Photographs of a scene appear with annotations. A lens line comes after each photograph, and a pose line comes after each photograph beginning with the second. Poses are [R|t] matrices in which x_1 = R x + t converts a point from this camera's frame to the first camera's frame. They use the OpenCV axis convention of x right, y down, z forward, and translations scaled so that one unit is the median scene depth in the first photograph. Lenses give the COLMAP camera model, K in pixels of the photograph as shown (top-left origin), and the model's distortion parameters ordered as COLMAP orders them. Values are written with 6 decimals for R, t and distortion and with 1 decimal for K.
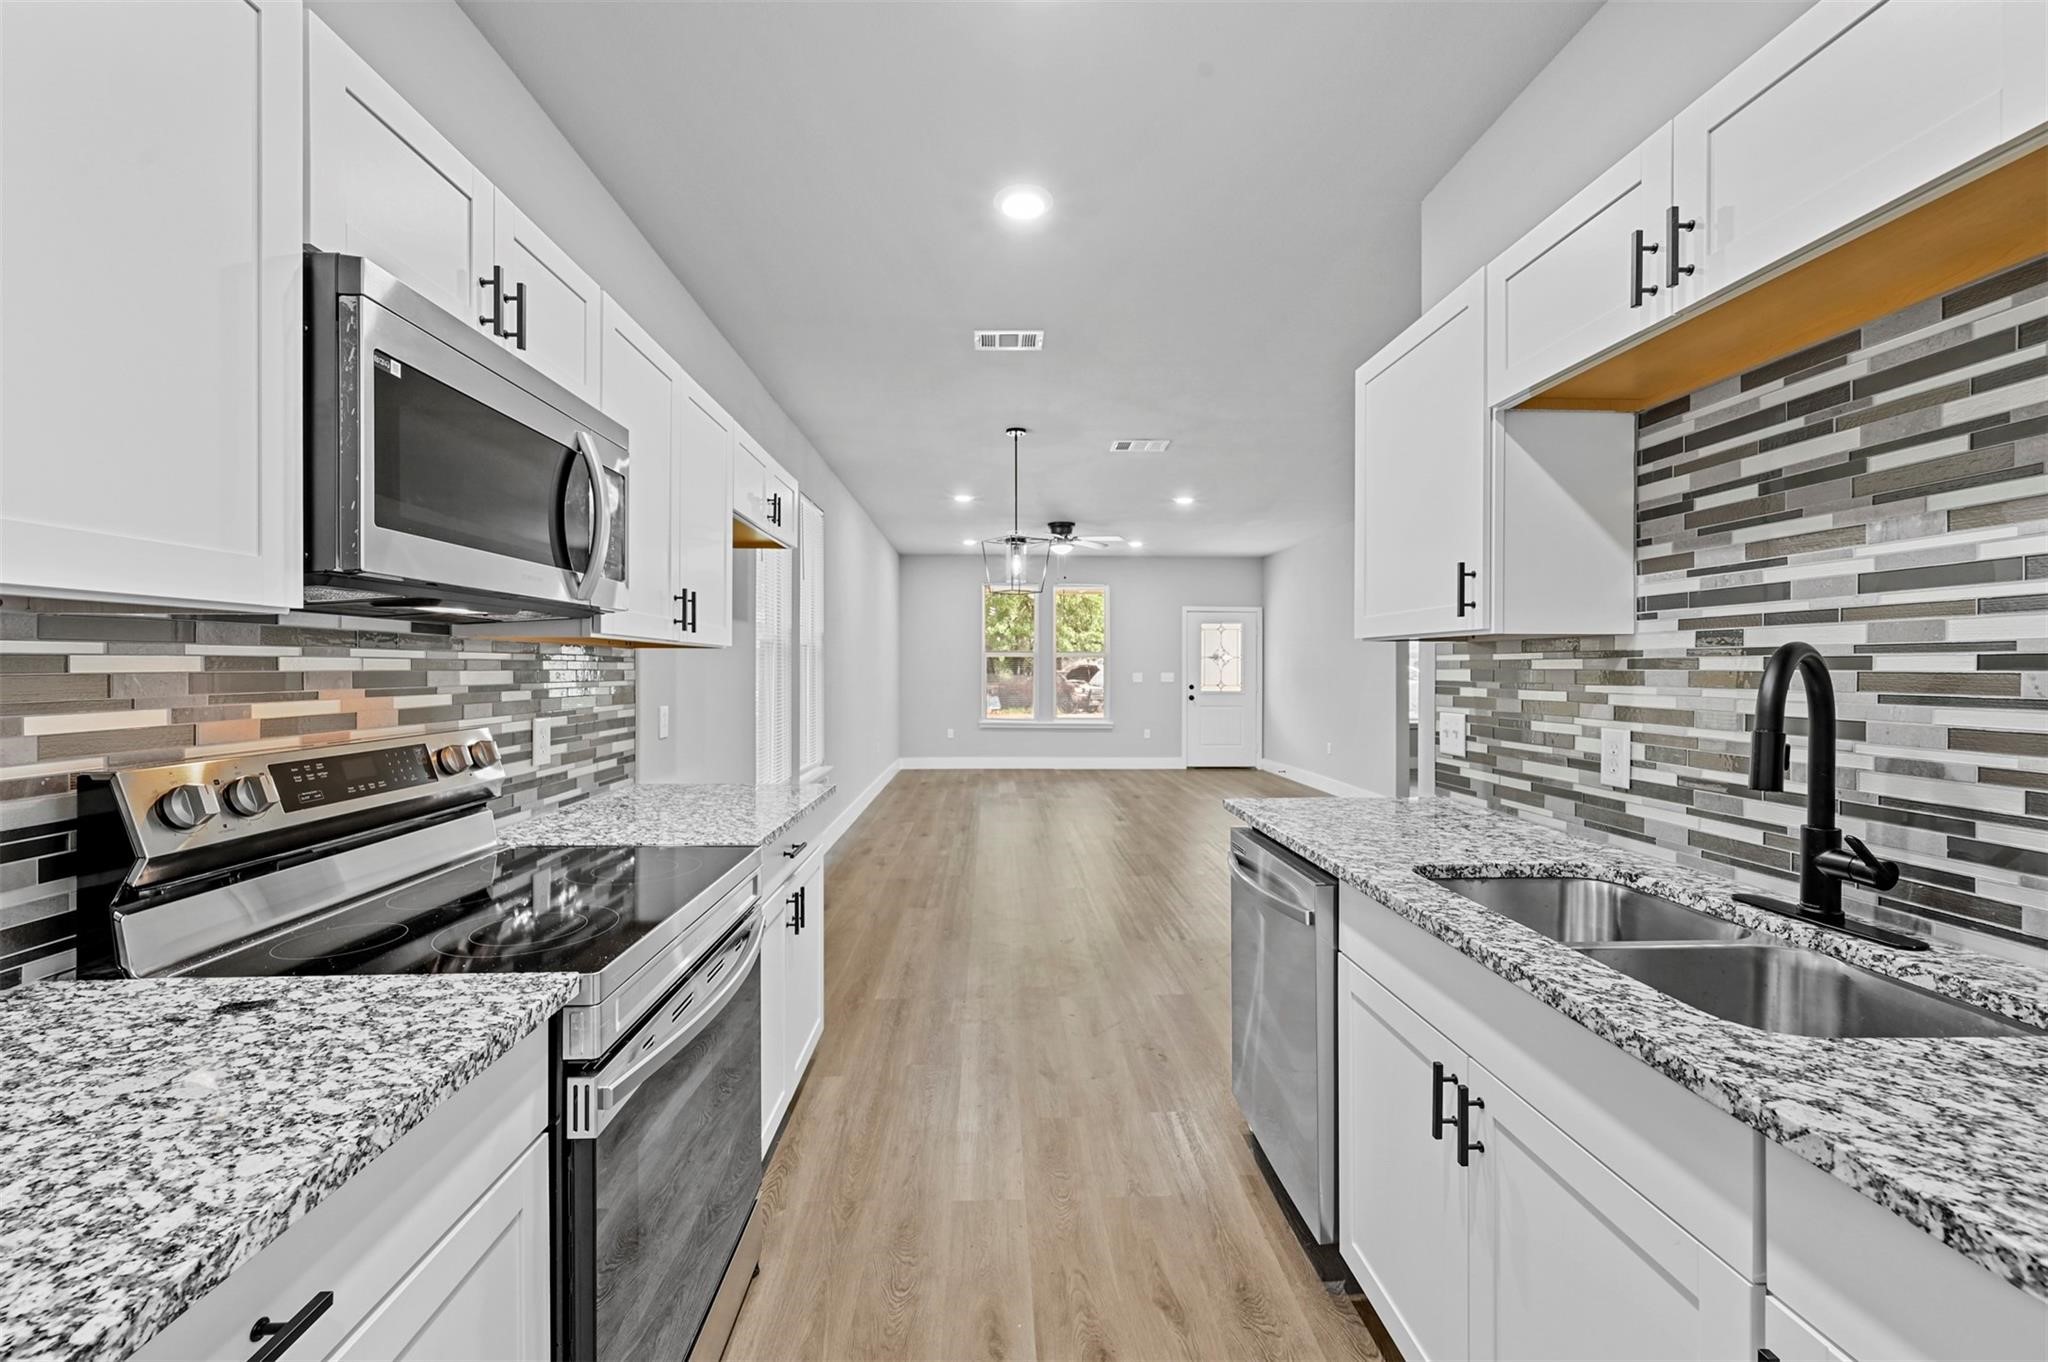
lens RADIAL K [[808.9, 0, 1007.6], [0, 808.9, 668.4], [0, 0, 1]] dist [-0.000198, 0.001430]
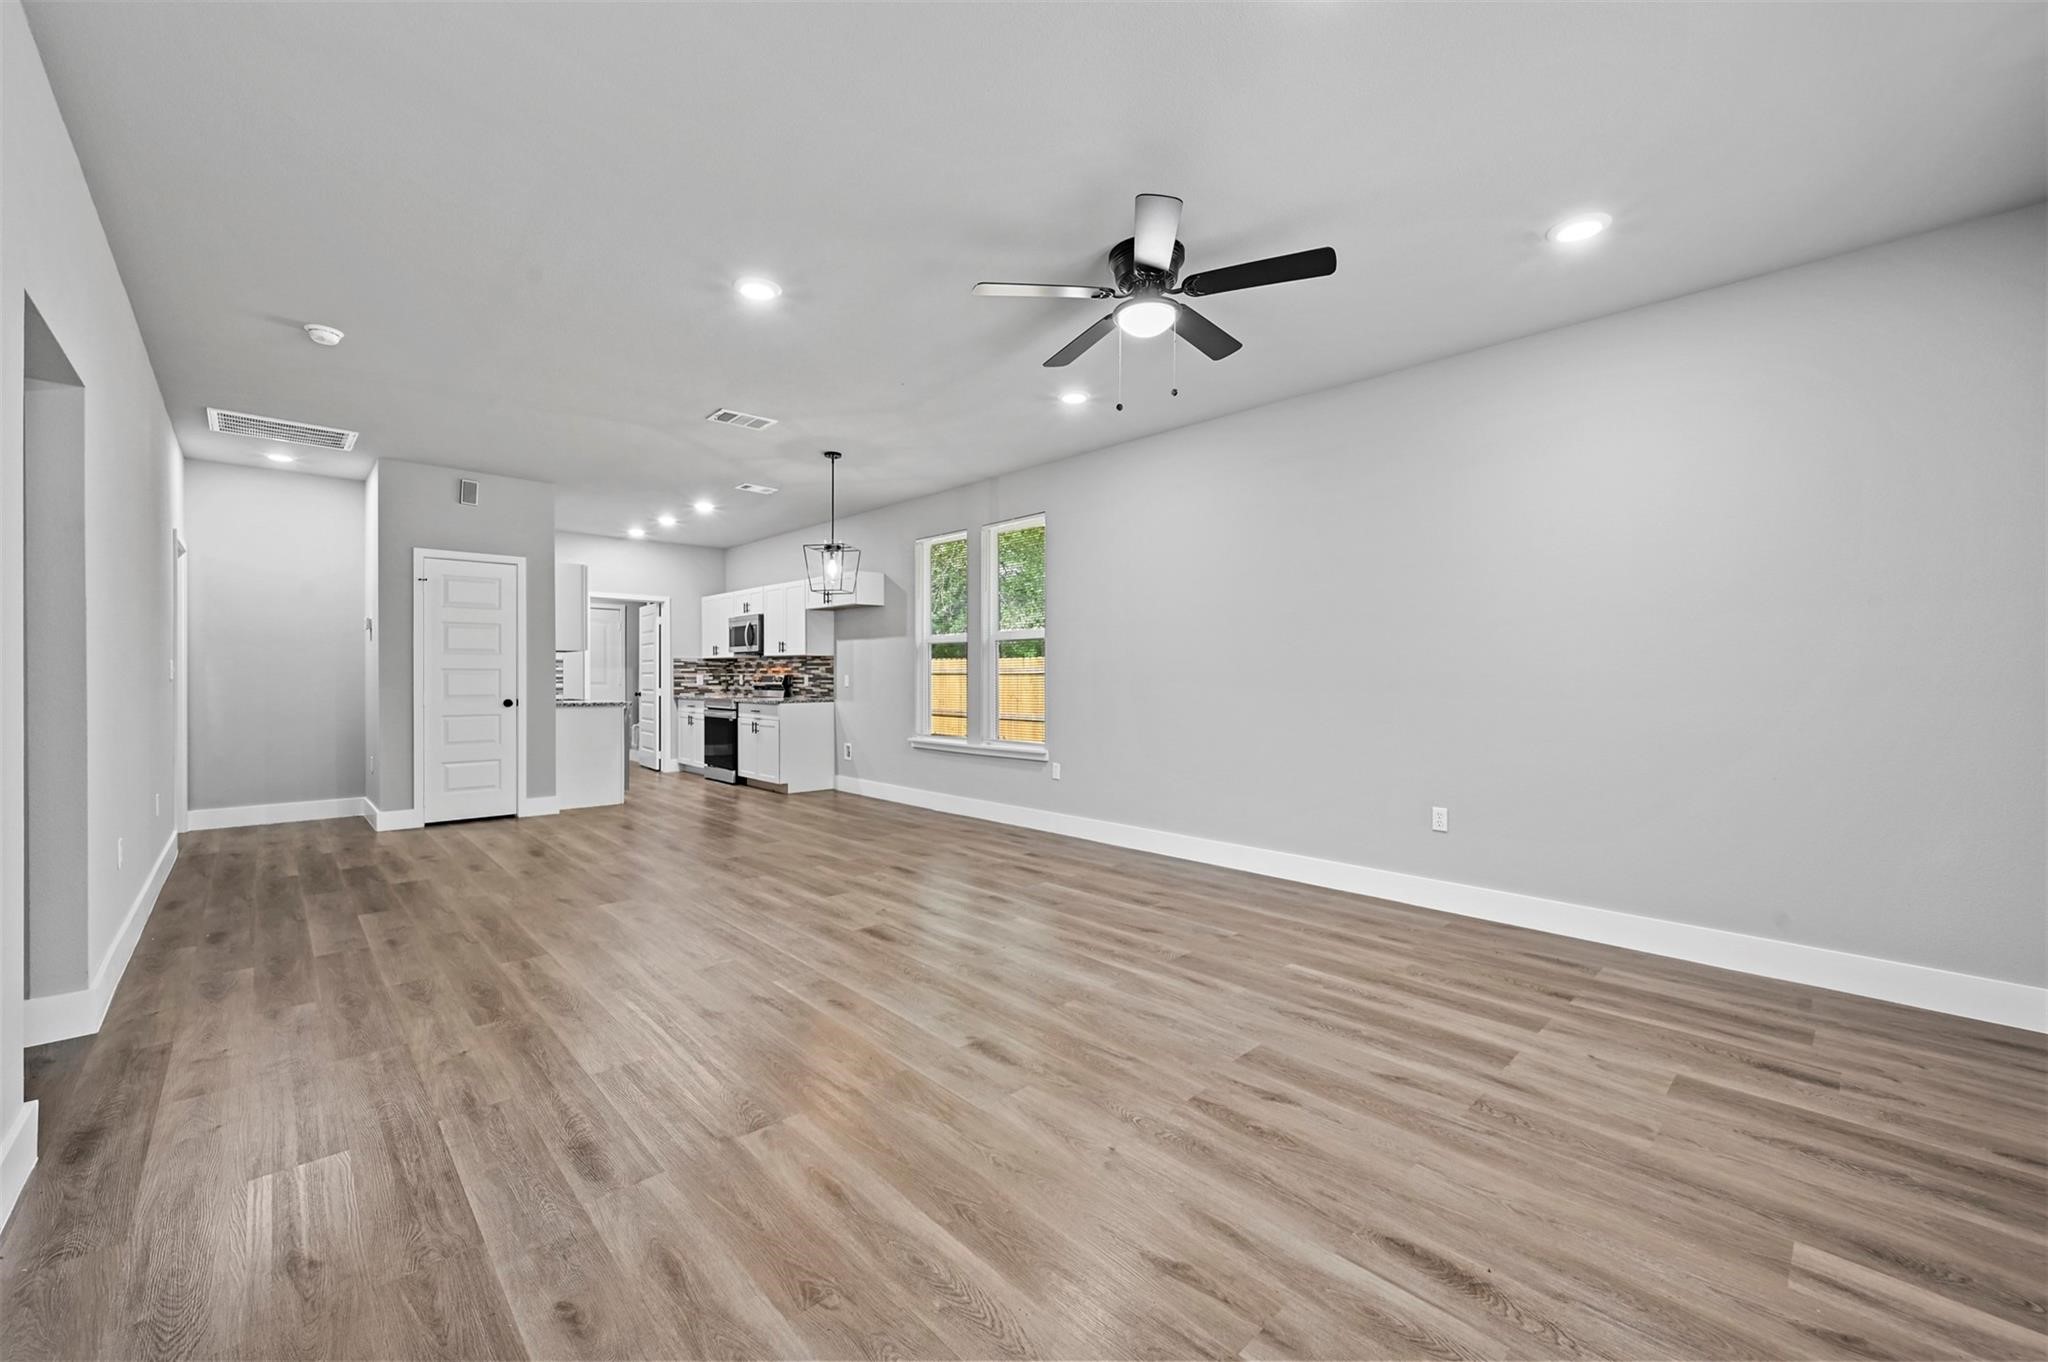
lens RADIAL K [[808.9, 0, 1021.0], [0, 808.9, 686.5], [0, 0, 1]] dist [-0.000198, 0.001430]
pose [[-0.738867, 0.007016, -0.673814, 1.766776], [-0.003034, 0.999901, 0.013738, 0.076888], [0.673844, 0.012195, -0.738773, 6.036175]]
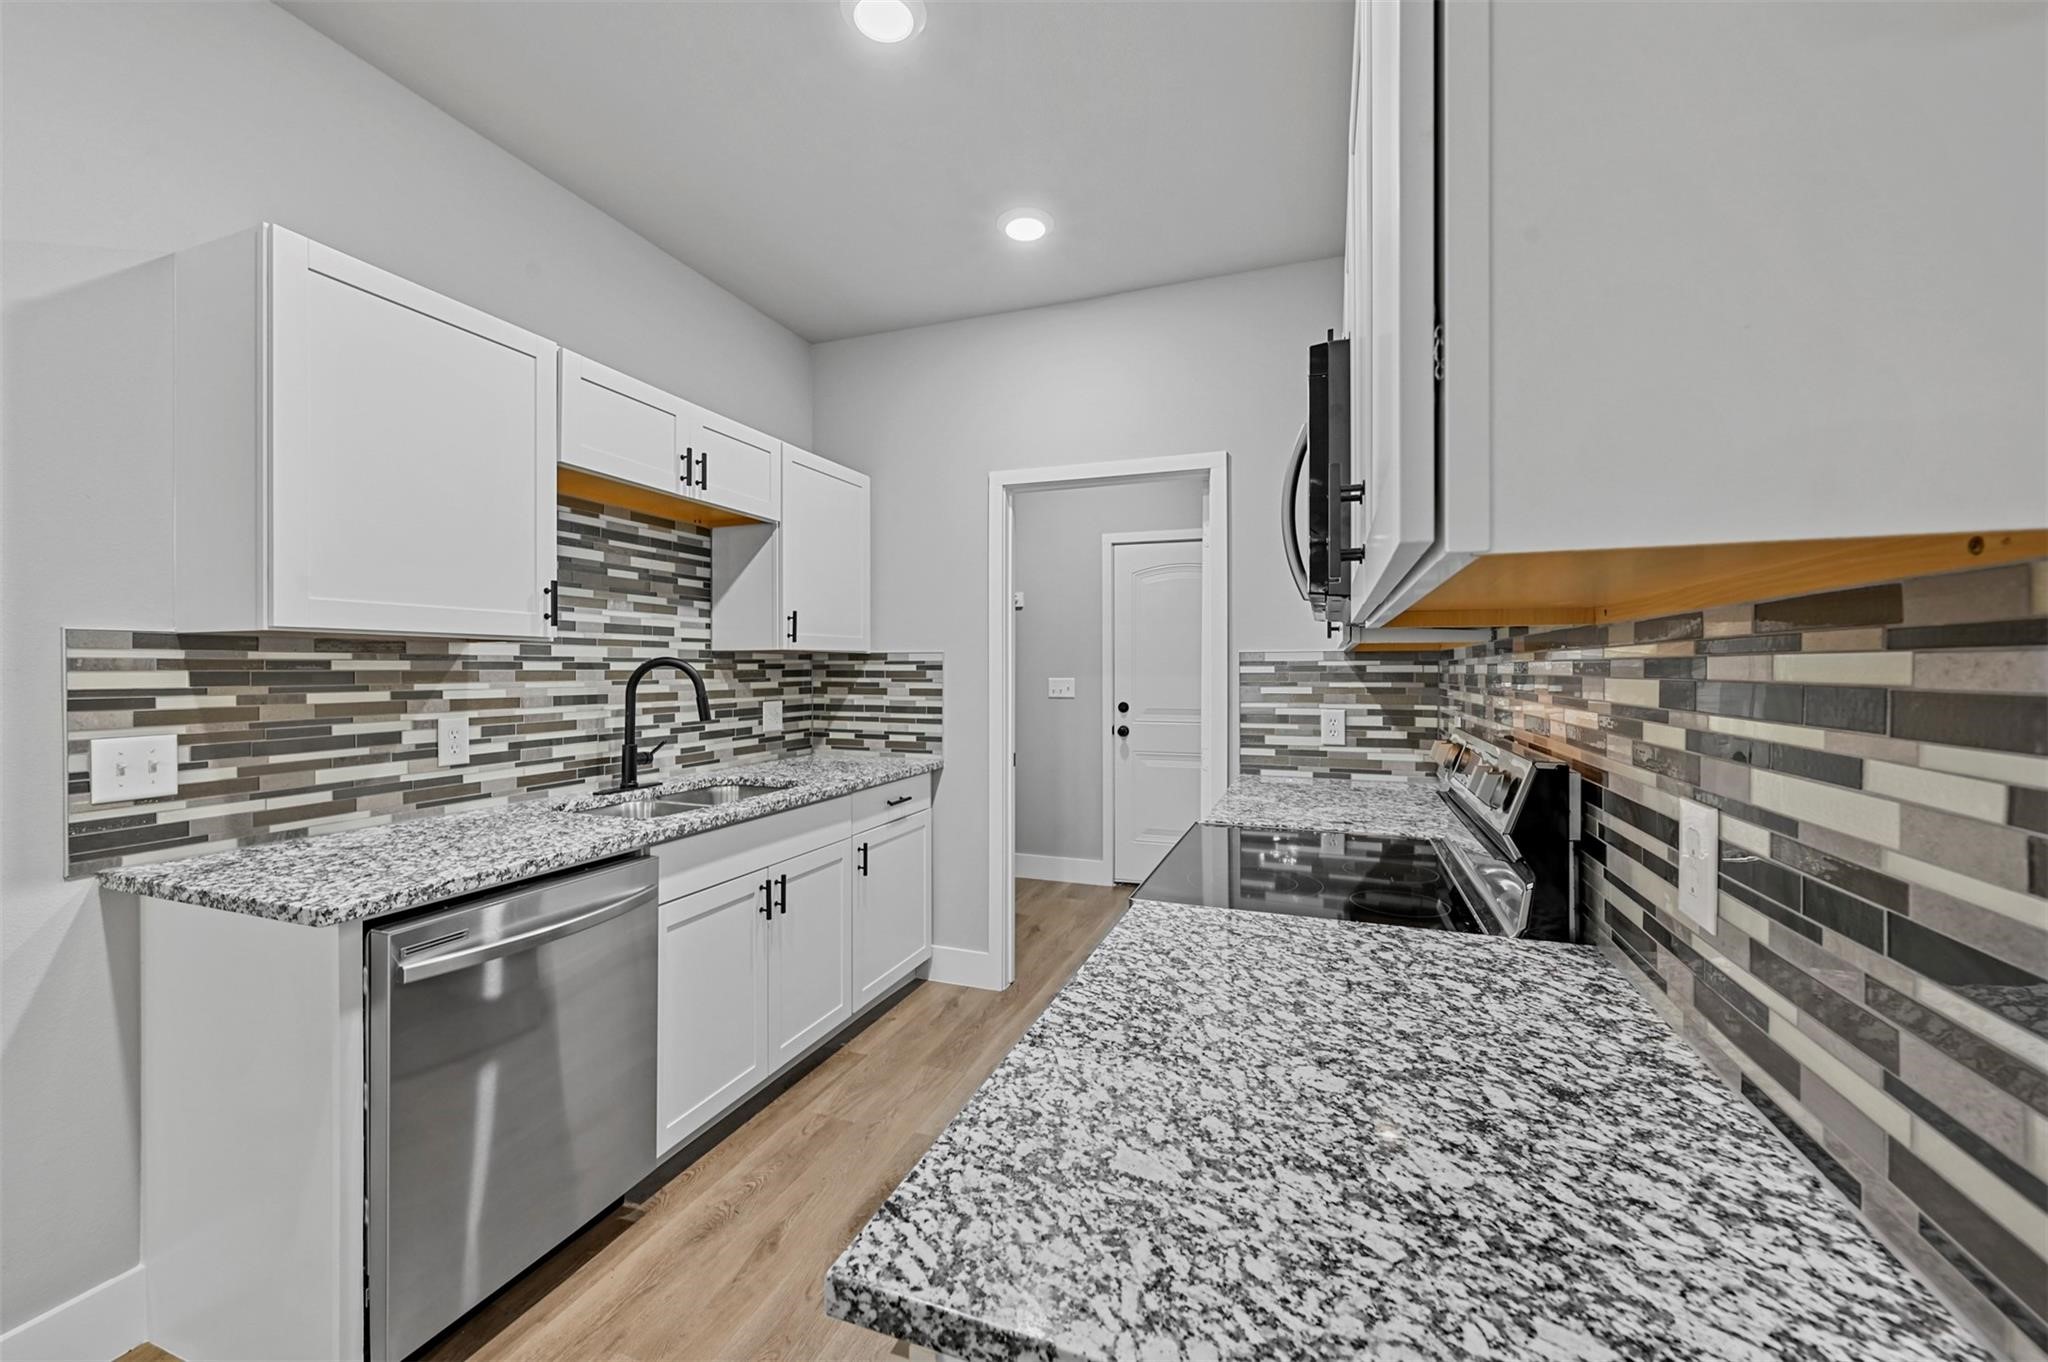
lens RADIAL K [[808.9, 0, 1024.4], [0, 808.9, 670.5], [0, 0, 1]] dist [-0.000198, 0.001430]
pose [[-0.930704, -0.003153, 0.365759, -0.514683], [-0.001830, 0.999990, 0.003965, -0.004312], [-0.365768, 0.003021, -0.930701, 1.853683]]
